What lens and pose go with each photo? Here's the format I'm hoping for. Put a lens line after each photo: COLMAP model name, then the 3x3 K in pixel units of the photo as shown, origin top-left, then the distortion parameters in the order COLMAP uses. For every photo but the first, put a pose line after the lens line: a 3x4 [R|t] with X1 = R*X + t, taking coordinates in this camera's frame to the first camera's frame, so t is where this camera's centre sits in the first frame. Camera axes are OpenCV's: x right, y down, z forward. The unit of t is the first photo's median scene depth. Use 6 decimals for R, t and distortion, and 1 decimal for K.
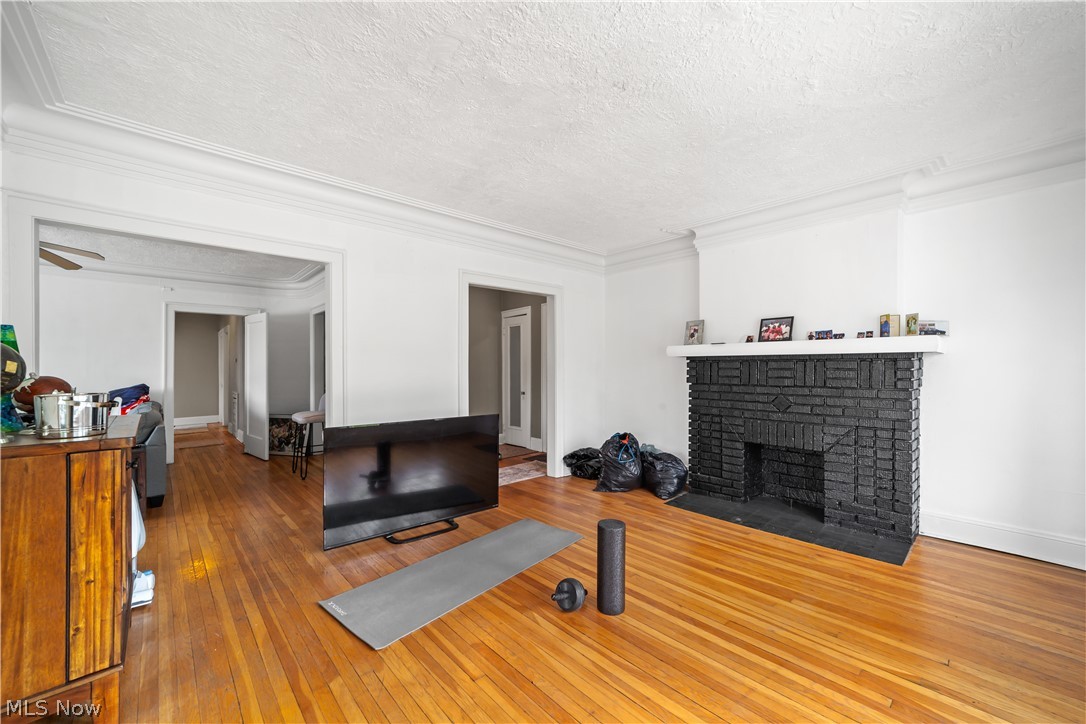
lens RADIAL K [[425.5, 0, 541.3], [0, 425.5, 370.6], [0, 0, 1]] dist [0.000546, 0.001473]
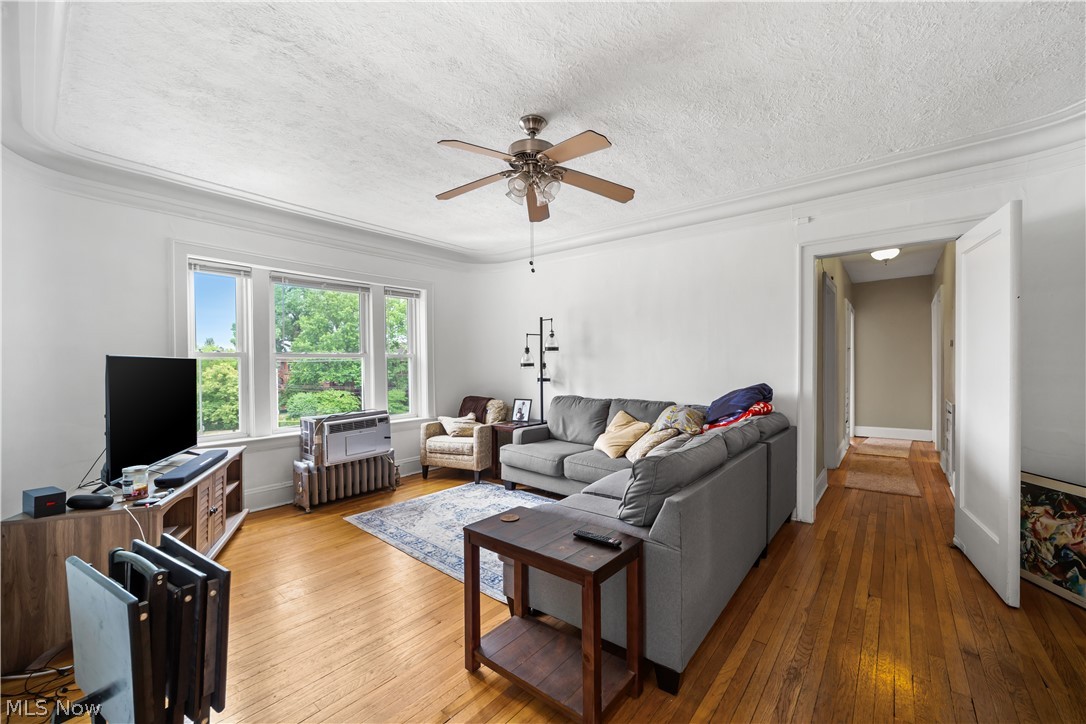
lens RADIAL K [[425.5, 0, 549.1], [0, 425.5, 368.5], [0, 0, 1]] dist [0.000546, 0.001473]
pose [[0.149510, 0.011007, -0.988699, -0.501351], [0.003498, 0.999926, 0.011661, 0.001244], [0.988754, -0.005202, 0.149460, 0.806090]]
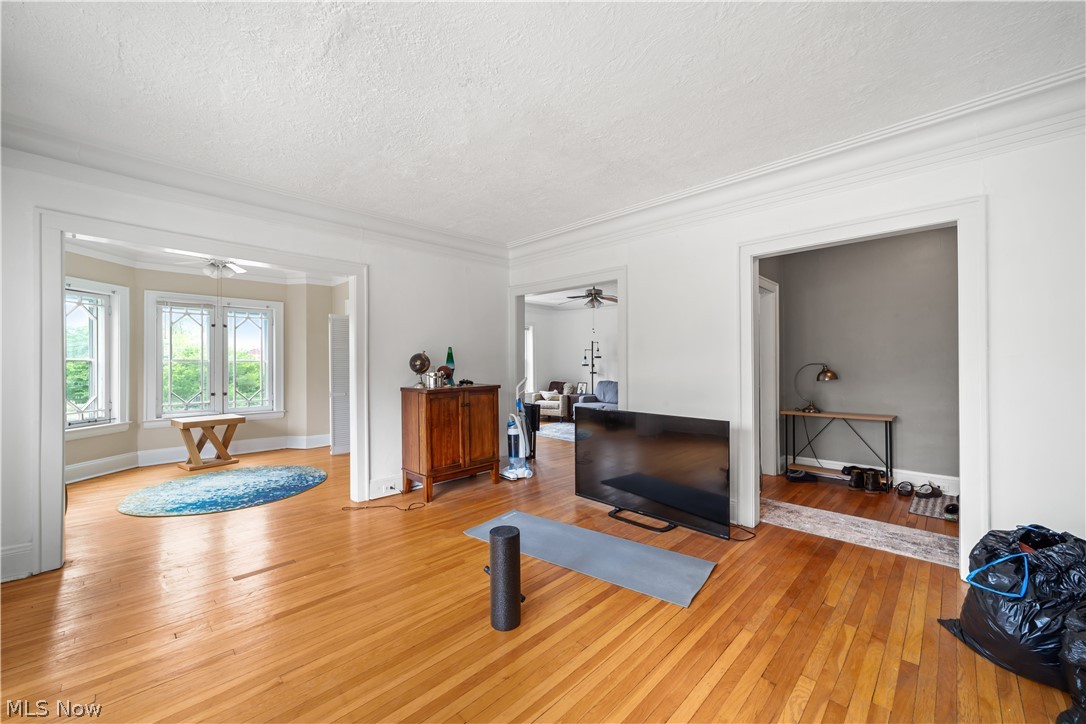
lens RADIAL K [[425.5, 0, 541.2], [0, 425.5, 361.2], [0, 0, 1]] dist [0.000546, 0.001473]
pose [[0.049216, -0.007321, -0.998761, 0.607046], [0.000179, 0.999973, -0.007321, 0.000166], [0.998788, 0.000182, 0.049216, 0.574369]]
